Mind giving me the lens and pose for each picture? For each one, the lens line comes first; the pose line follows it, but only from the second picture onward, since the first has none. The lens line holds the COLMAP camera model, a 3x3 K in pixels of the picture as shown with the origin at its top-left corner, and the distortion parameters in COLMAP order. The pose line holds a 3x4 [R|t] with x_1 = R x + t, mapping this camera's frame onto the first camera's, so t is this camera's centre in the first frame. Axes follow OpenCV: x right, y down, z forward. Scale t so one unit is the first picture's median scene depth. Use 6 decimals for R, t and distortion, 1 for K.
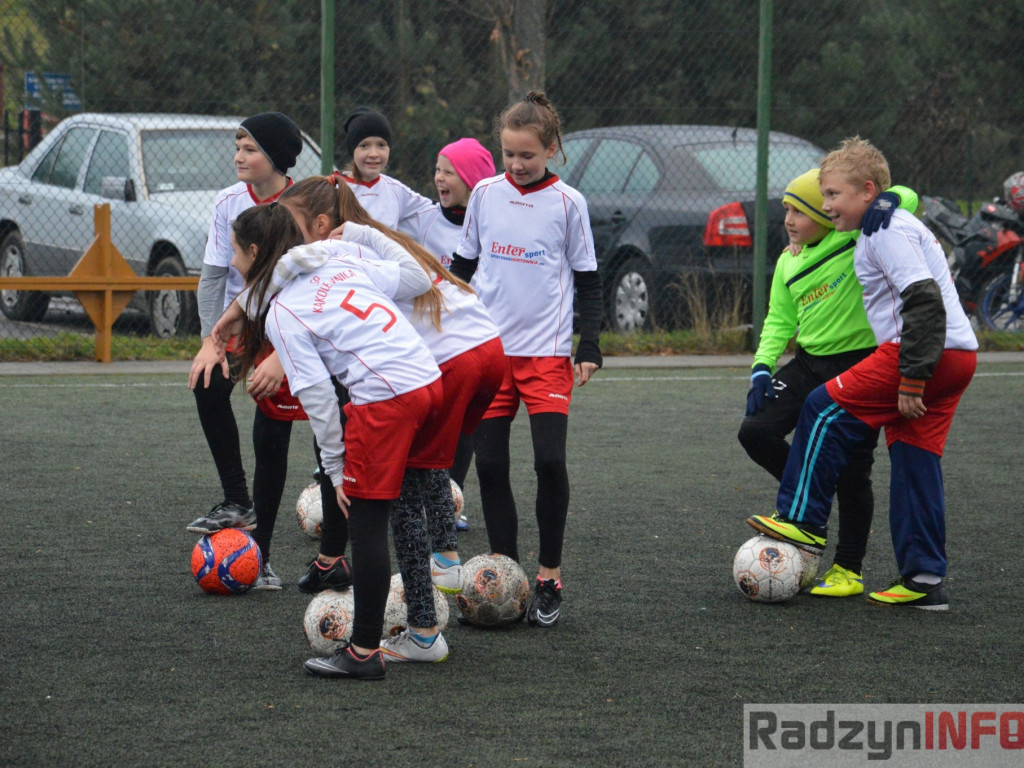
lens RADIAL K [[5415.0, 0, 512.0], [0, 5415.0, 384.0], [0, 0, 1]] dist [1.922849, 4.942149]
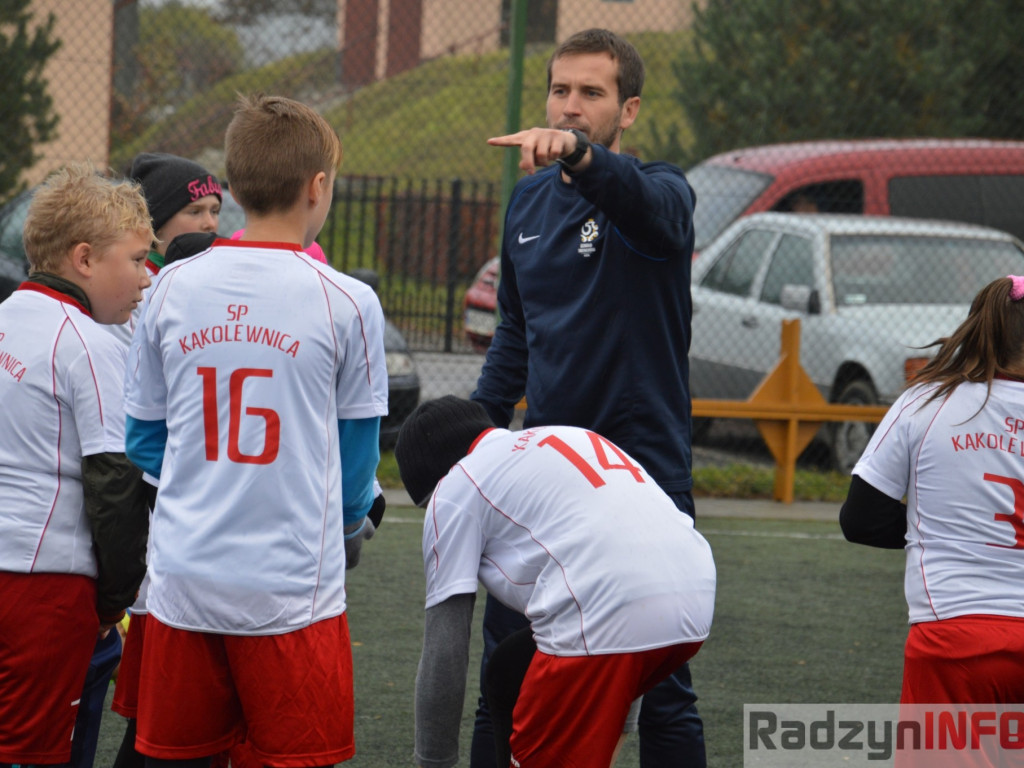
lens RADIAL K [[5321.4, 0, 497.7], [0, 5321.4, 387.8], [0, 0, 1]] dist [1.853072, 11.075439]
pose [[0.993114, 0.045310, -0.108034, -0.029098], [-0.047075, 0.998796, -0.013833, -0.008201], [0.107277, 0.018824, 0.994051, 0.159717]]
